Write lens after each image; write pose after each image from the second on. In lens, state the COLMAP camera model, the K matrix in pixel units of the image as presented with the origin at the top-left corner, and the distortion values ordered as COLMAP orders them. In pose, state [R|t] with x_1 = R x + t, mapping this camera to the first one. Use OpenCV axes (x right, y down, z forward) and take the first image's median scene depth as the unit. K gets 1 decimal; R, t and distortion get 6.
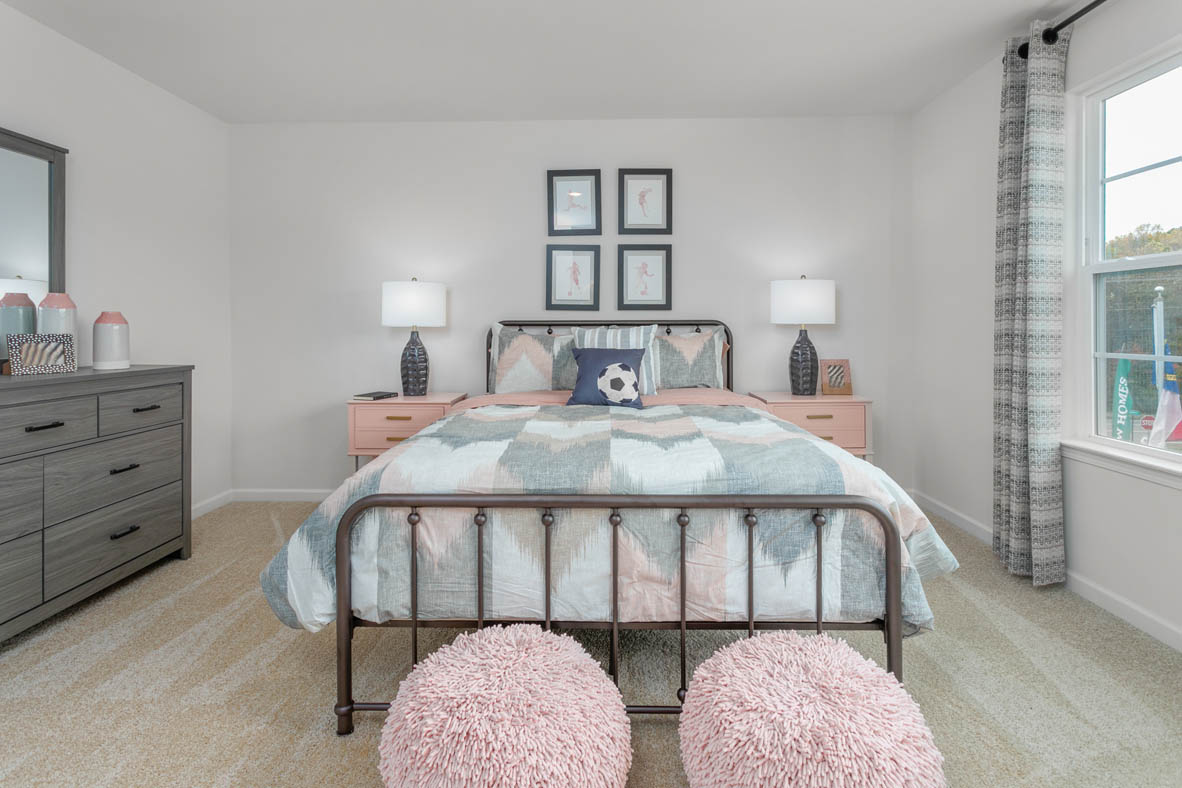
lens RADIAL K [[581.8, 0, 590.0], [0, 581.8, 324.3], [0, 0, 1]] dist [0.002811, 0.000381]
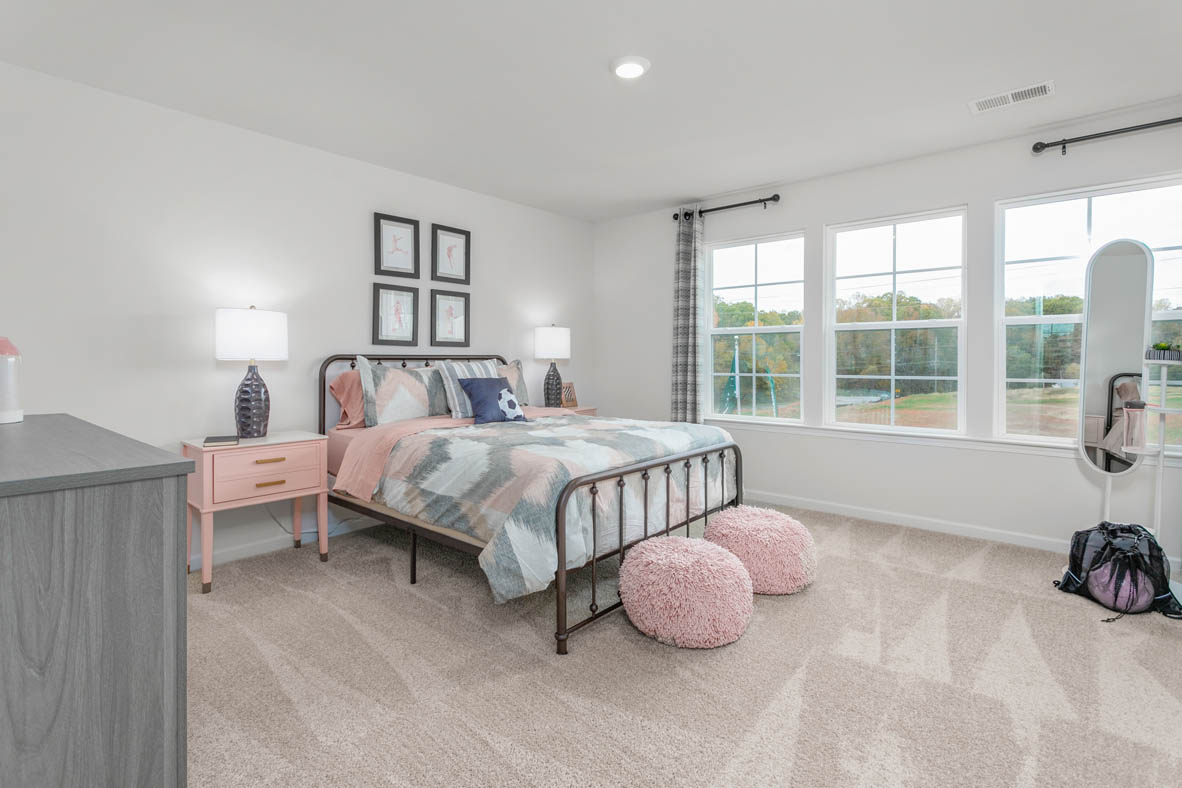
lens RADIAL K [[572.5, 0, 588.6], [0, 572.5, 361.4], [0, 0, 1]] dist [0.001918, 0.000763]
pose [[0.635407, -0.000704, 0.772177, -0.639046], [-0.001304, 0.999997, 0.001986, 0.003289], [-0.772177, -0.002269, 0.635404, 0.043801]]
